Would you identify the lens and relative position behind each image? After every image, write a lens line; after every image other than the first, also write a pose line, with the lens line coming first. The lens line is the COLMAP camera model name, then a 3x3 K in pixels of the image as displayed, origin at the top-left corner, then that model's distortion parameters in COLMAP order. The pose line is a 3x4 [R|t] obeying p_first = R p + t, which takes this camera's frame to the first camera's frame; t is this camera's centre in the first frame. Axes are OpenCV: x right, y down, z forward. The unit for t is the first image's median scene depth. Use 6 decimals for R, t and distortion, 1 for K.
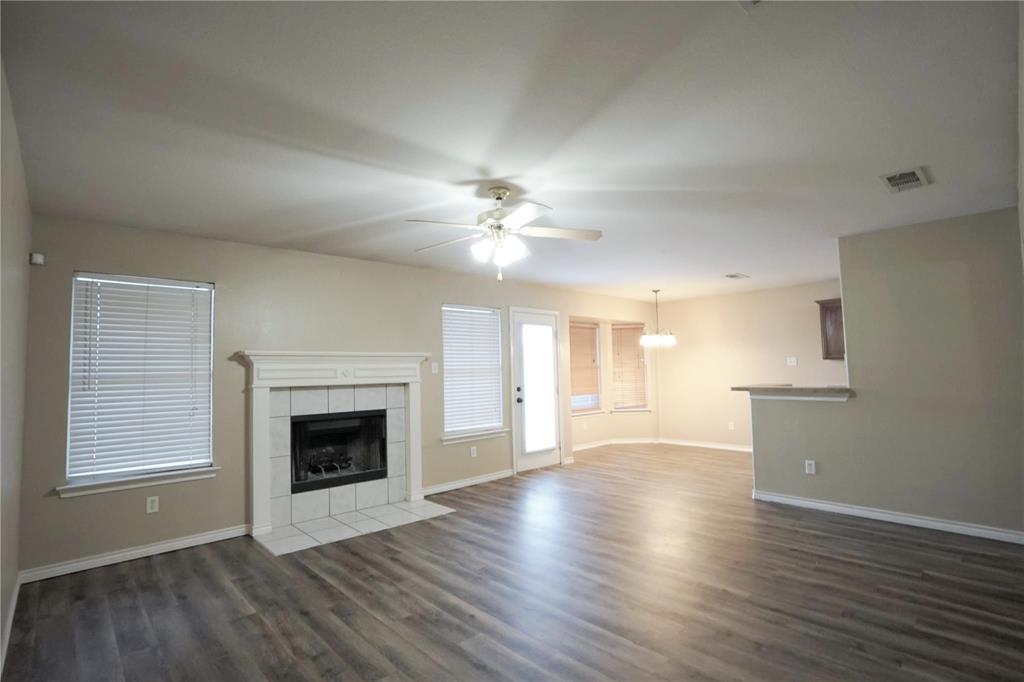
lens RADIAL K [[494.9, 0, 511.3], [0, 494.9, 340.8], [0, 0, 1]] dist [0.002210, 0.000175]
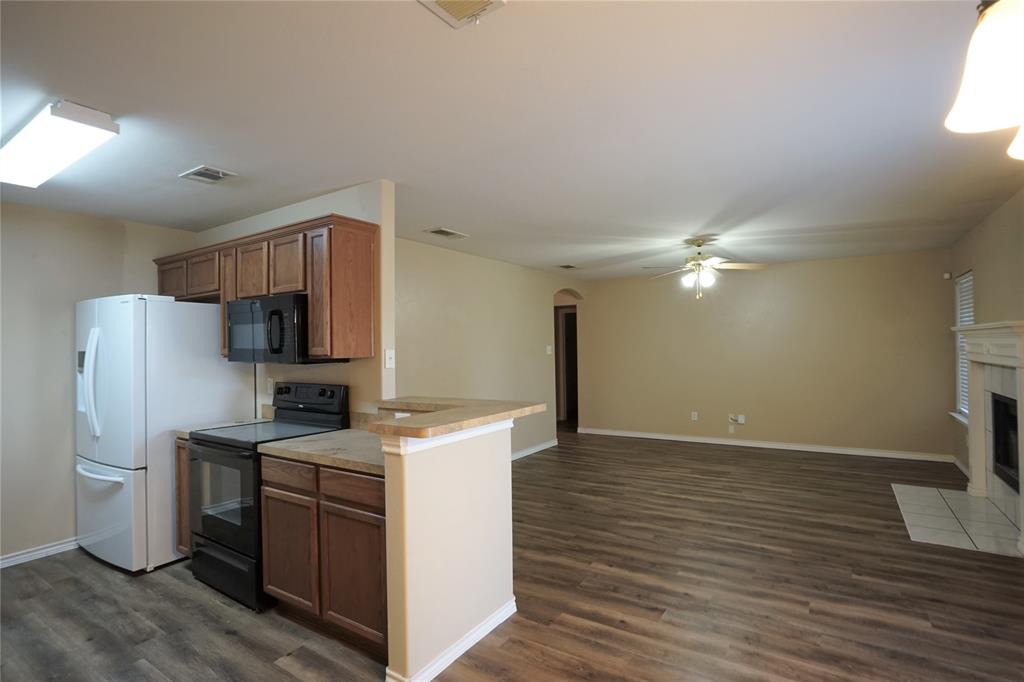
lens RADIAL K [[494.9, 0, 513.2], [0, 494.9, 341.8], [0, 0, 1]] dist [0.002210, 0.000175]
pose [[-0.969646, 0.034253, -0.242103, 0.695895], [0.049250, 0.997206, -0.056168, 0.064788], [0.239502, -0.066386, -0.968623, 1.740092]]
